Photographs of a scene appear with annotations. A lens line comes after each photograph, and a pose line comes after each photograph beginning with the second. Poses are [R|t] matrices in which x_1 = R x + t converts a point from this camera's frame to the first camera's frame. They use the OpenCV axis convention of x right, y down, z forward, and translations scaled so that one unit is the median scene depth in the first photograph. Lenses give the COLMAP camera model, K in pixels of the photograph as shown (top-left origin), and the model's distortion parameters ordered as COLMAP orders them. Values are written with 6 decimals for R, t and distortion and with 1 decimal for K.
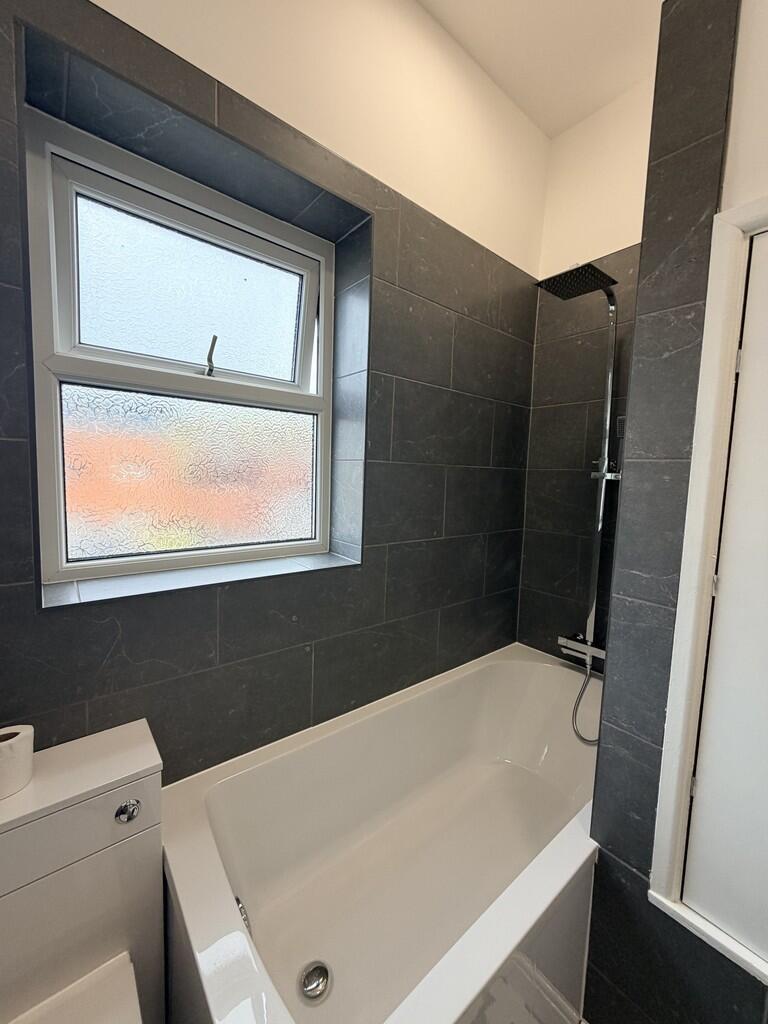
lens RADIAL K [[404.7, 0, 384.4], [0, 404.7, 509.9], [0, 0, 1]] dist [0.000155, -0.000136]
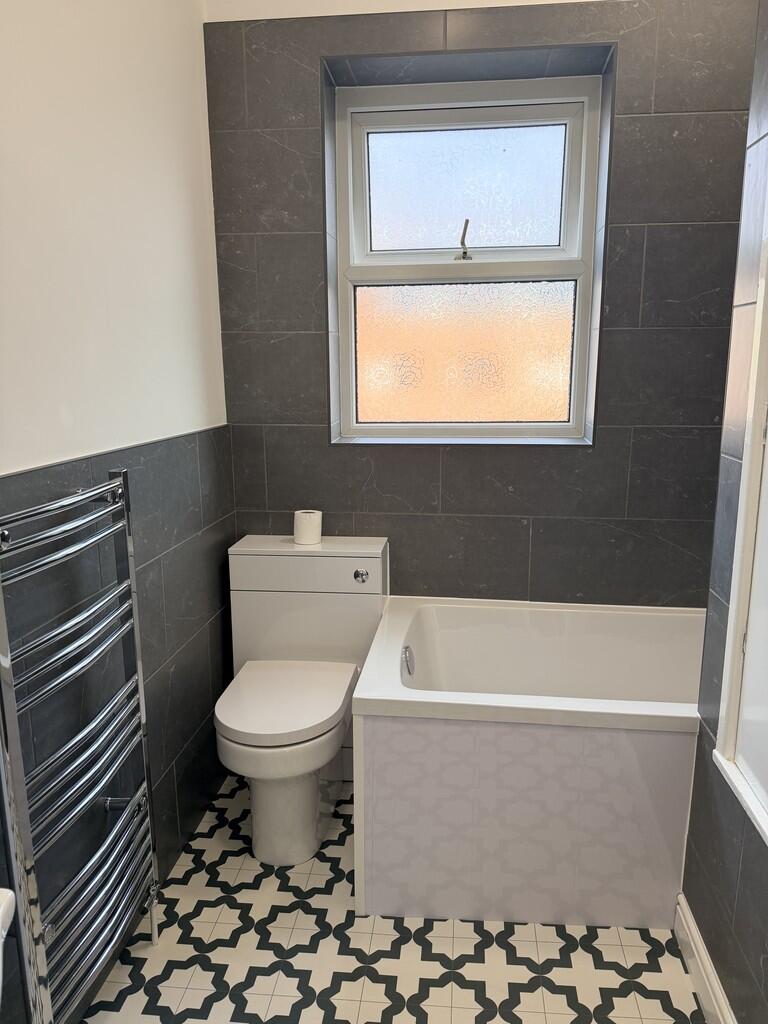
lens RADIAL K [[722.9, 0, 384.0], [0, 722.9, 512.0], [0, 0, 1]] dist [-0.000184, -0.007615]
pose [[0.697533, 0.105589, -0.708730, 0.854017], [-0.032152, 0.992699, 0.116252, 0.118567], [0.715831, -0.058303, 0.695835, -0.522207]]
